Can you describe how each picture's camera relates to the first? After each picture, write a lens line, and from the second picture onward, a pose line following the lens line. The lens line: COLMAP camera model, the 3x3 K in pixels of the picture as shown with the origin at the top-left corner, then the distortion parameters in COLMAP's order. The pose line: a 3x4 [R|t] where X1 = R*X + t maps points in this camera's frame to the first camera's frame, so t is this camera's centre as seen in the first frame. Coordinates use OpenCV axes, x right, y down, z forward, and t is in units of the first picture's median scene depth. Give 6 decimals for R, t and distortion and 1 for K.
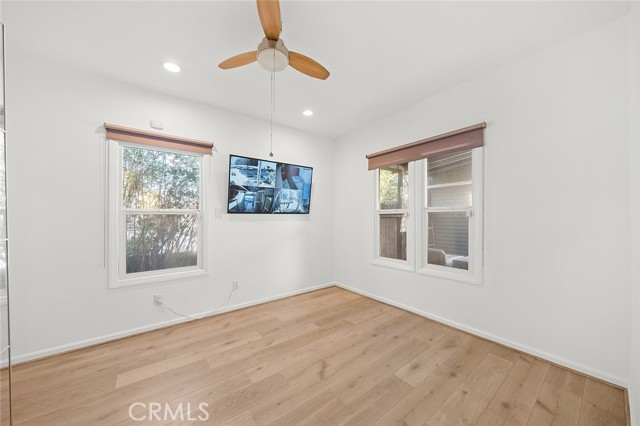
lens RADIAL K [[226.6, 0, 317.2], [0, 226.6, 218.9], [0, 0, 1]] dist [-0.015140, 0.000034]
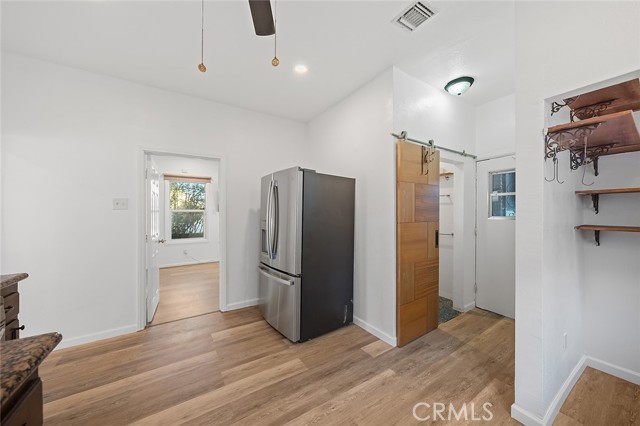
lens RADIAL K [[235.2, 0, 319.5], [0, 235.2, 215.7], [0, 0, 1]] dist [-0.010840, 0.001255]
pose [[0.996199, 0.008733, -0.086672, 0.687251], [-0.007628, 0.999885, 0.013075, -0.026456], [0.086776, -0.012364, 0.996151, -1.010211]]
